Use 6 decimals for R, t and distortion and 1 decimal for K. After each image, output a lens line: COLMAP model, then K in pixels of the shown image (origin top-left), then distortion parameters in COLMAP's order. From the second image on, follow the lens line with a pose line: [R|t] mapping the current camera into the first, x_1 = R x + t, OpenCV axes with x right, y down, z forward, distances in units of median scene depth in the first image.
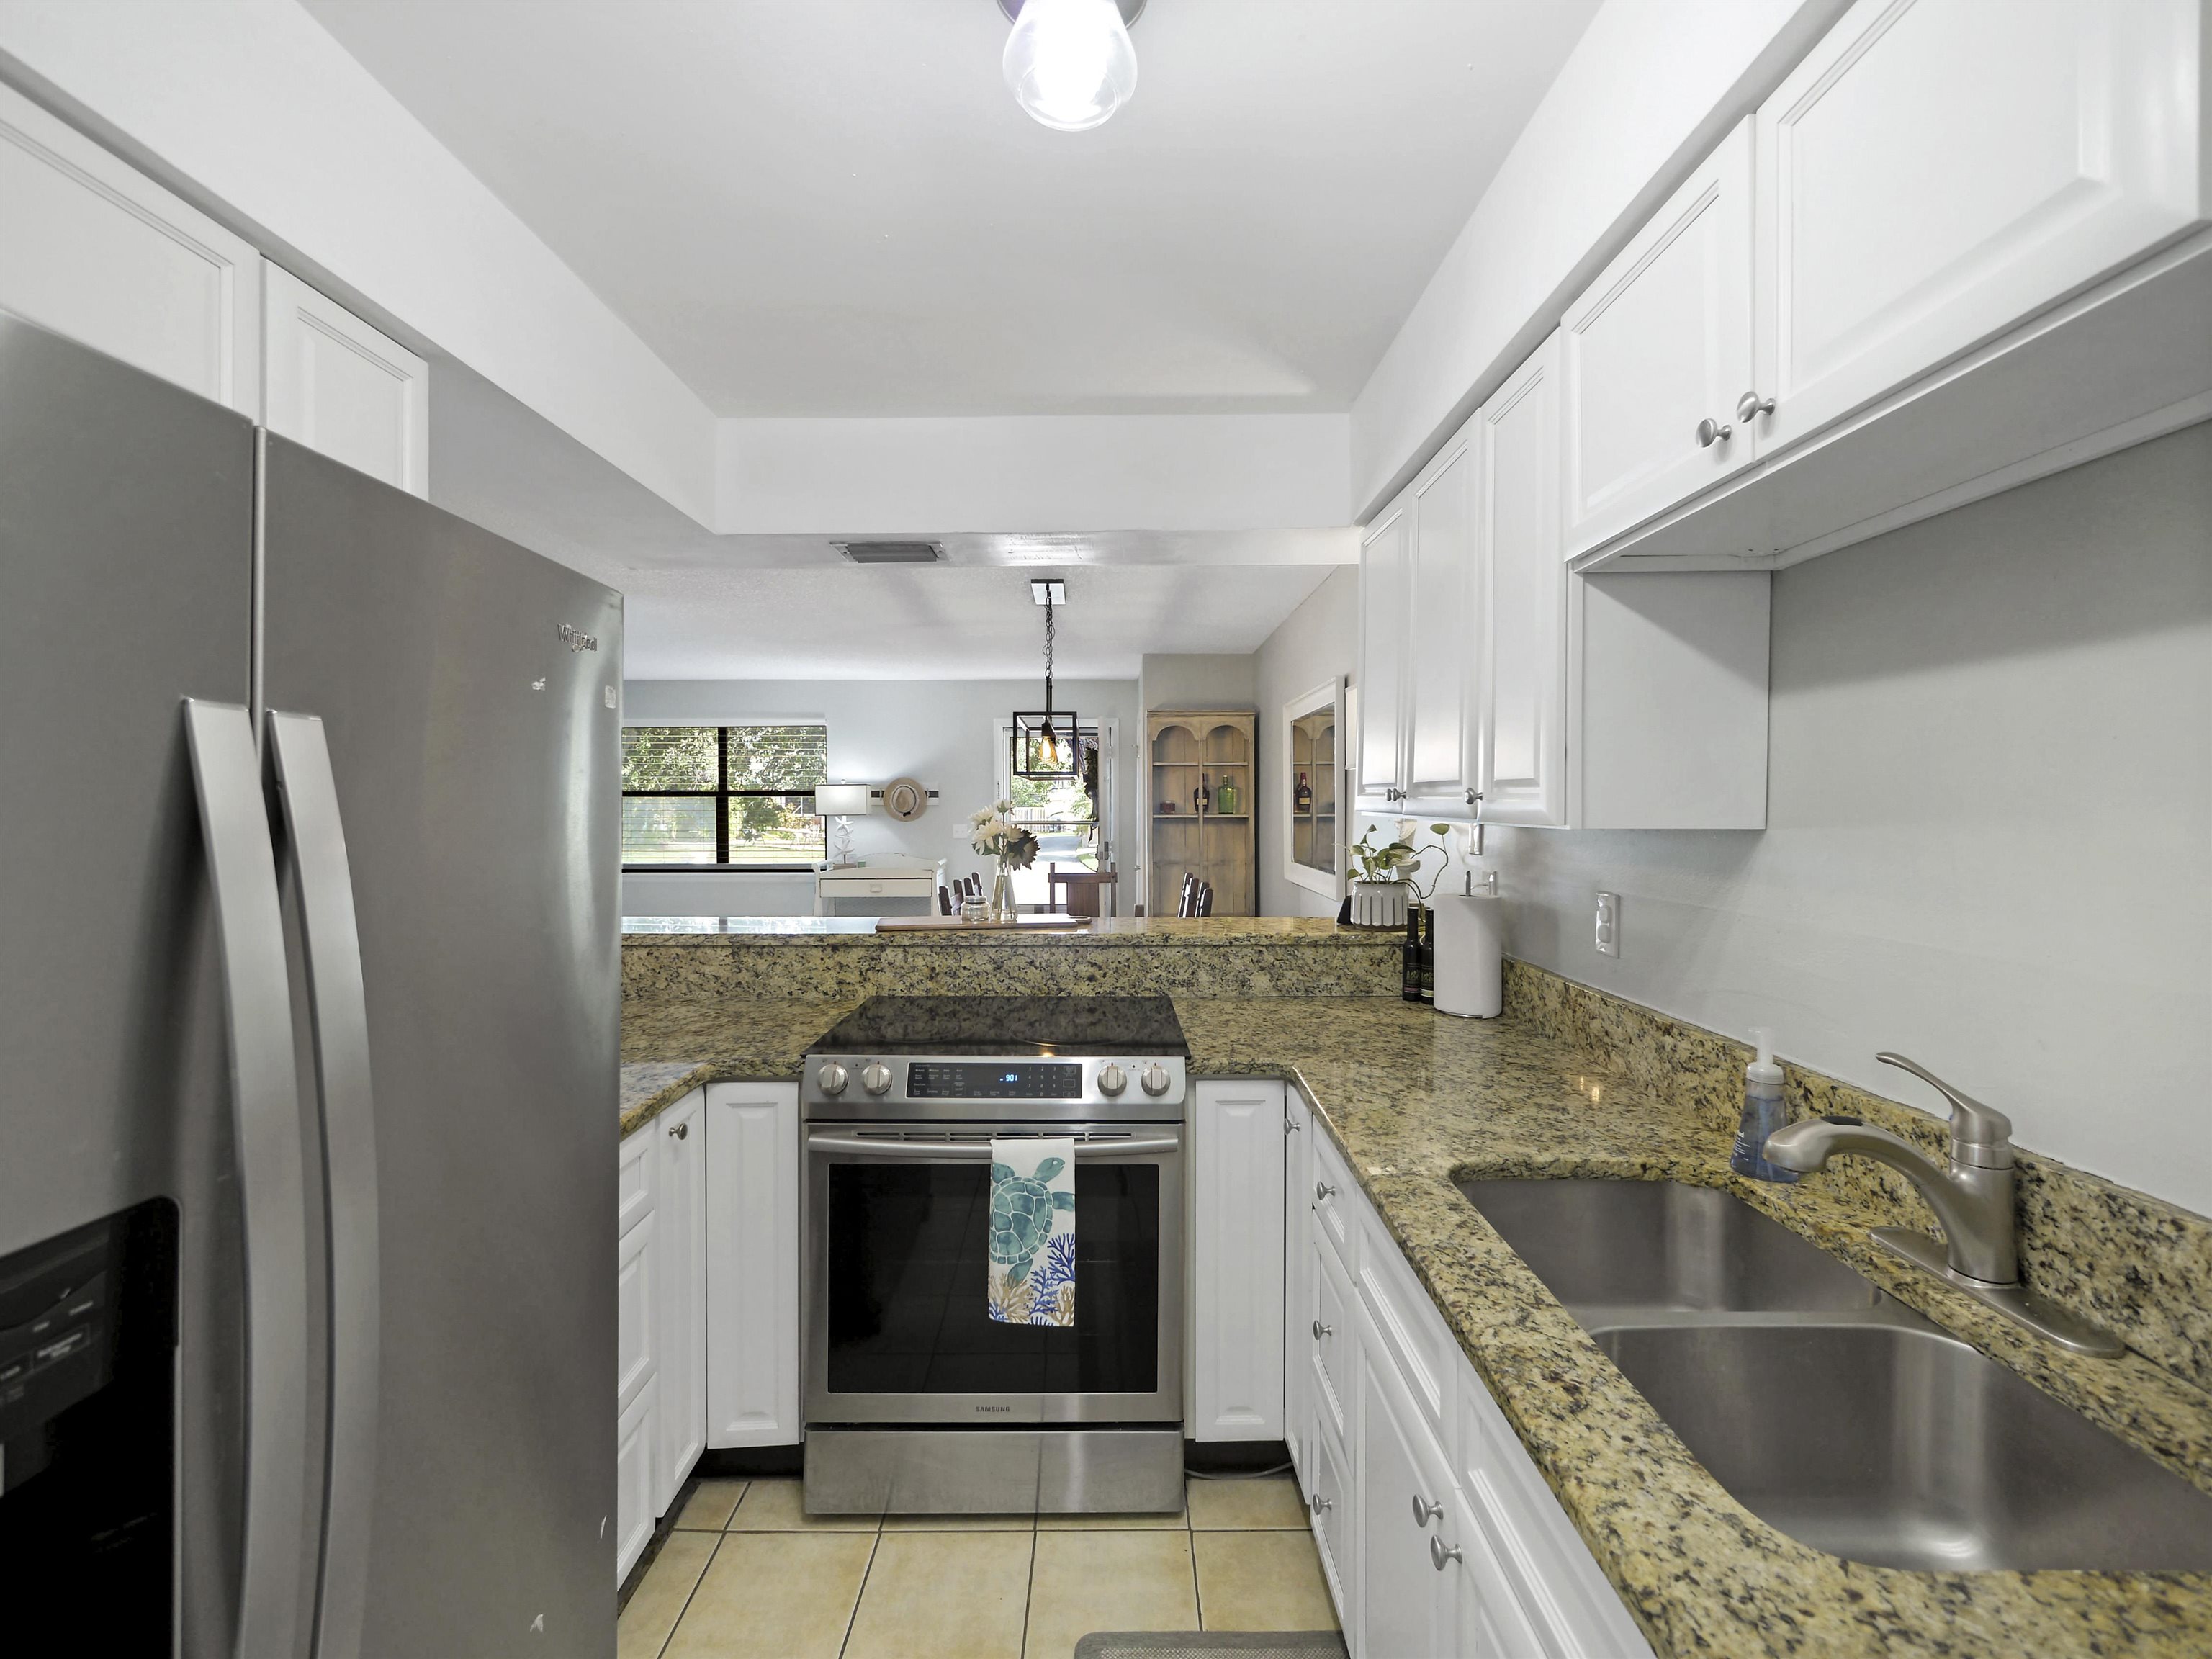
lens RADIAL K [[934.4, 0, 1111.7], [0, 934.4, 815.7], [0, 0, 1]] dist [-0.004246, -0.001301]
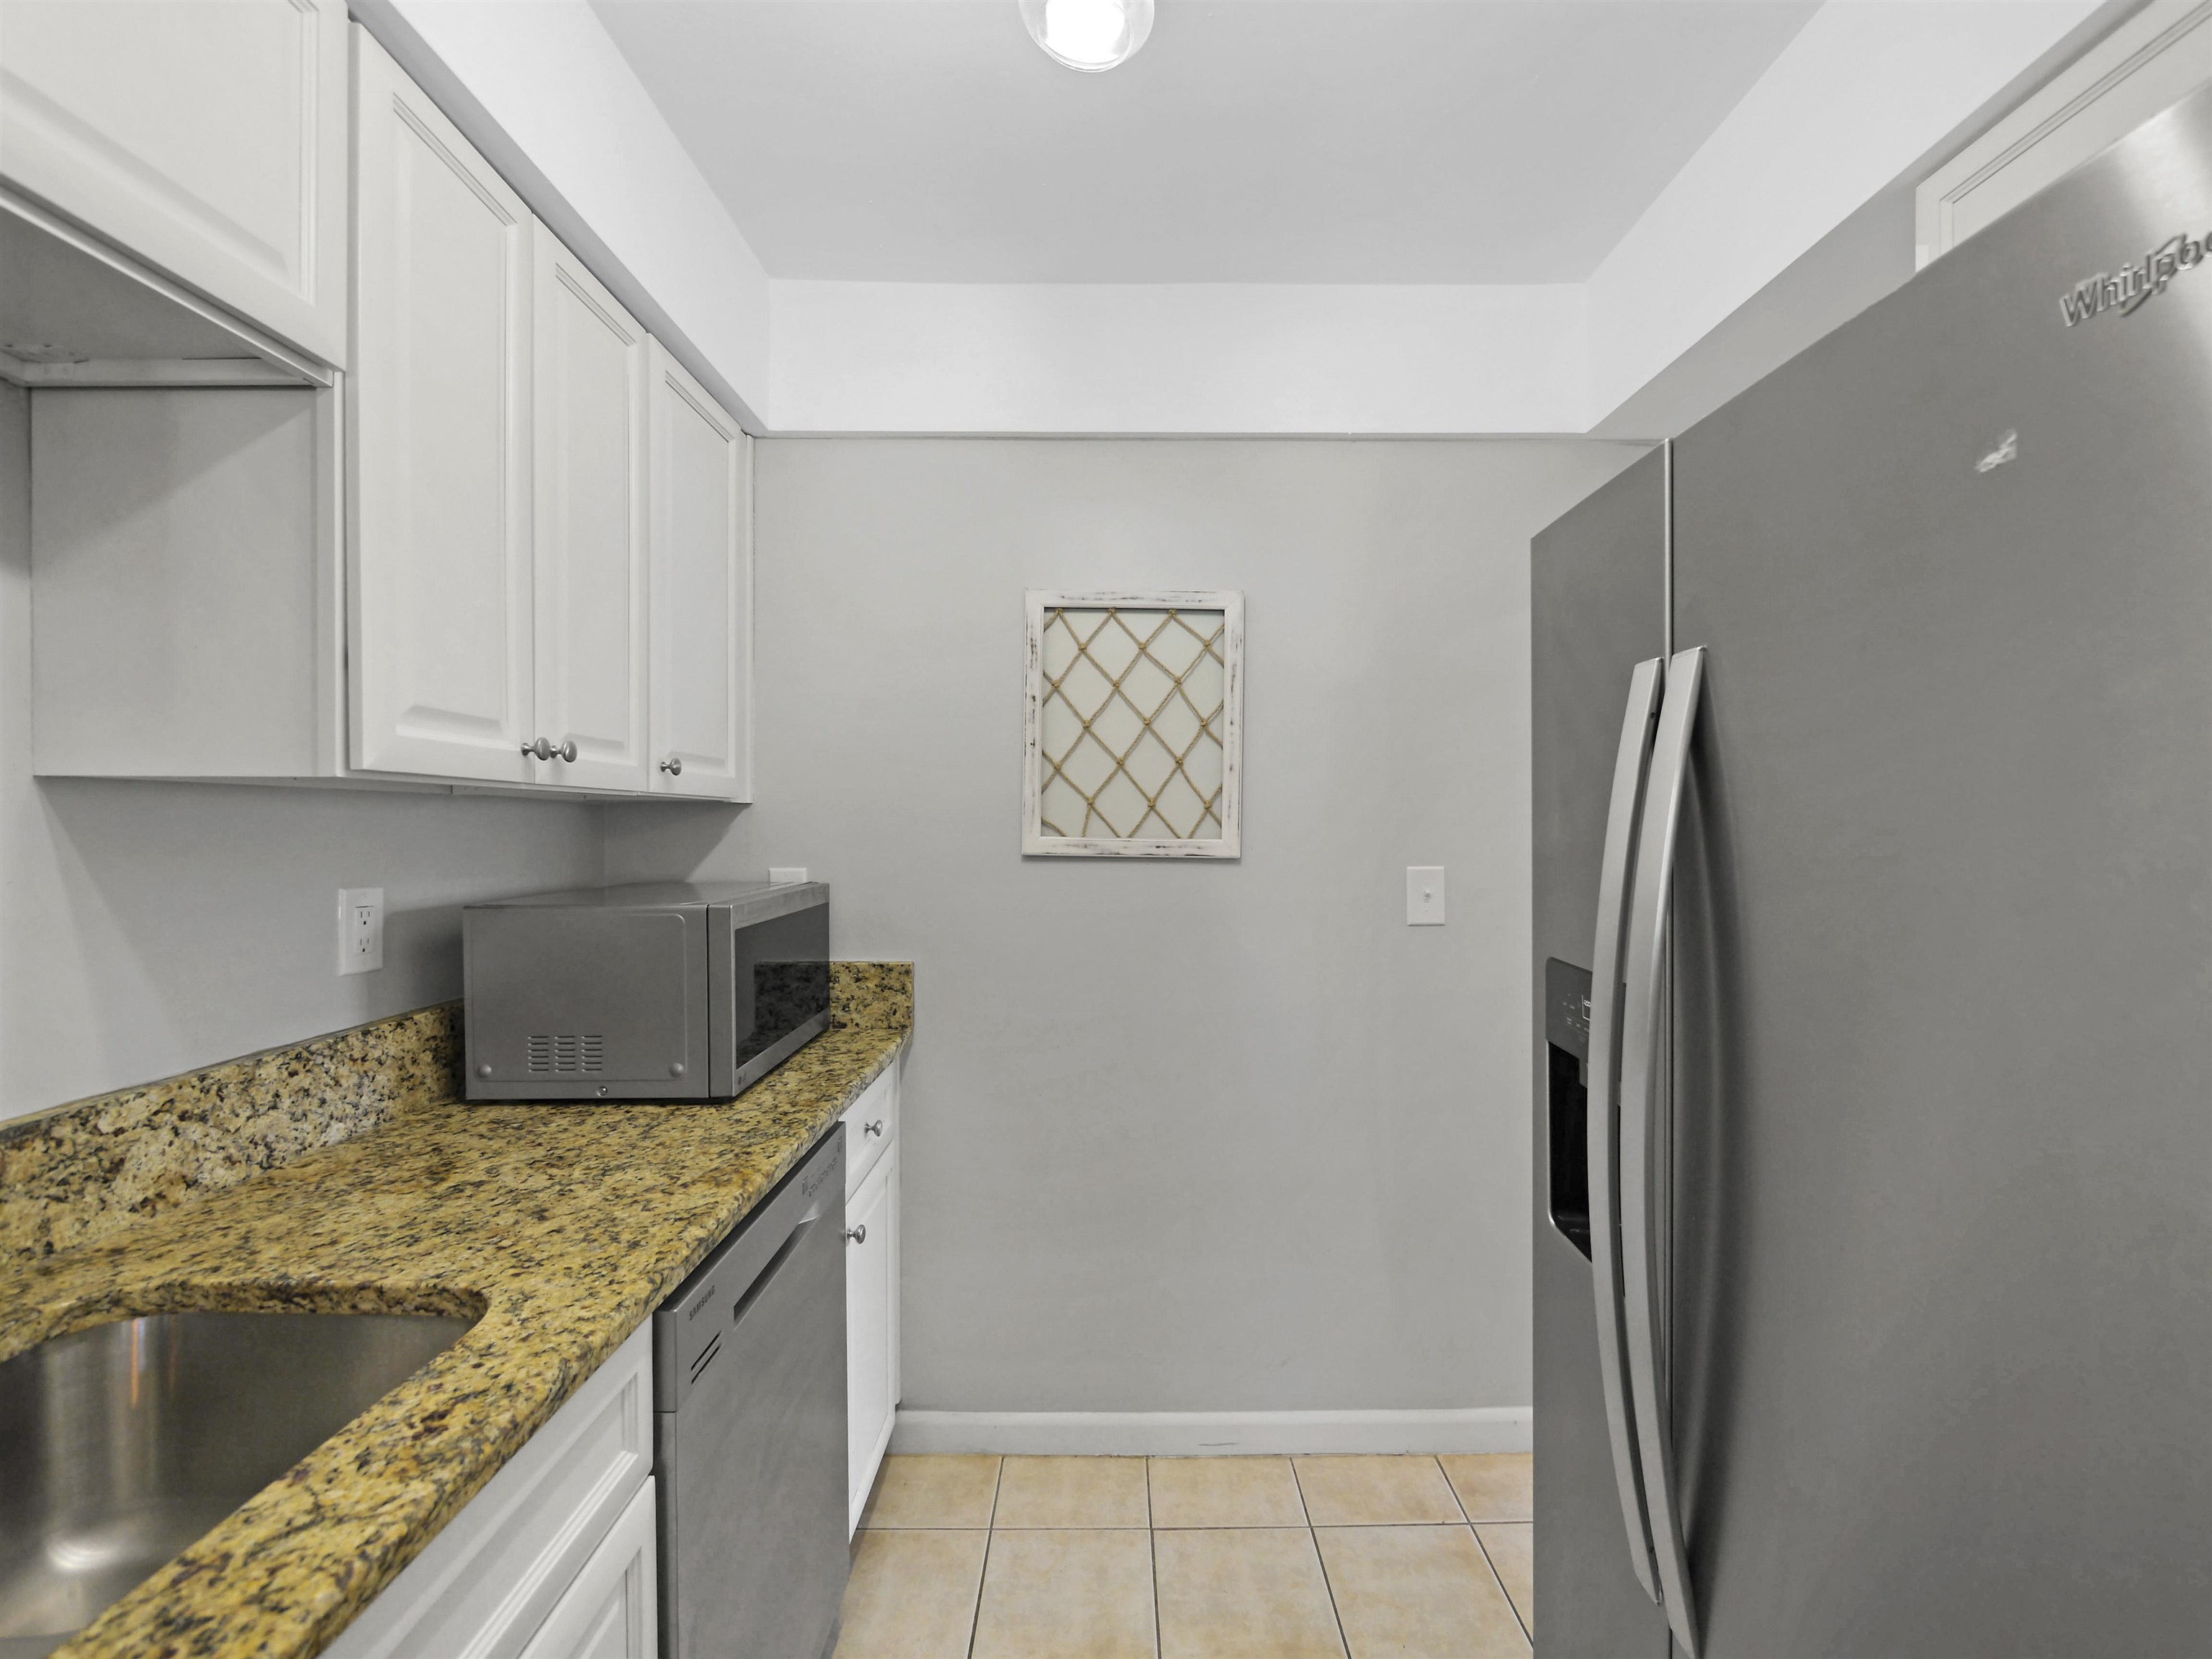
lens RADIAL K [[934.4, 0, 1106.7], [0, 934.4, 839.9], [0, 0, 1]] dist [-0.004246, -0.001301]
pose [[-0.999991, 0.000731, -0.004265, -0.094574], [0.000661, 0.999868, 0.016209, 0.089496], [0.004277, 0.016207, -0.999860, 1.770723]]
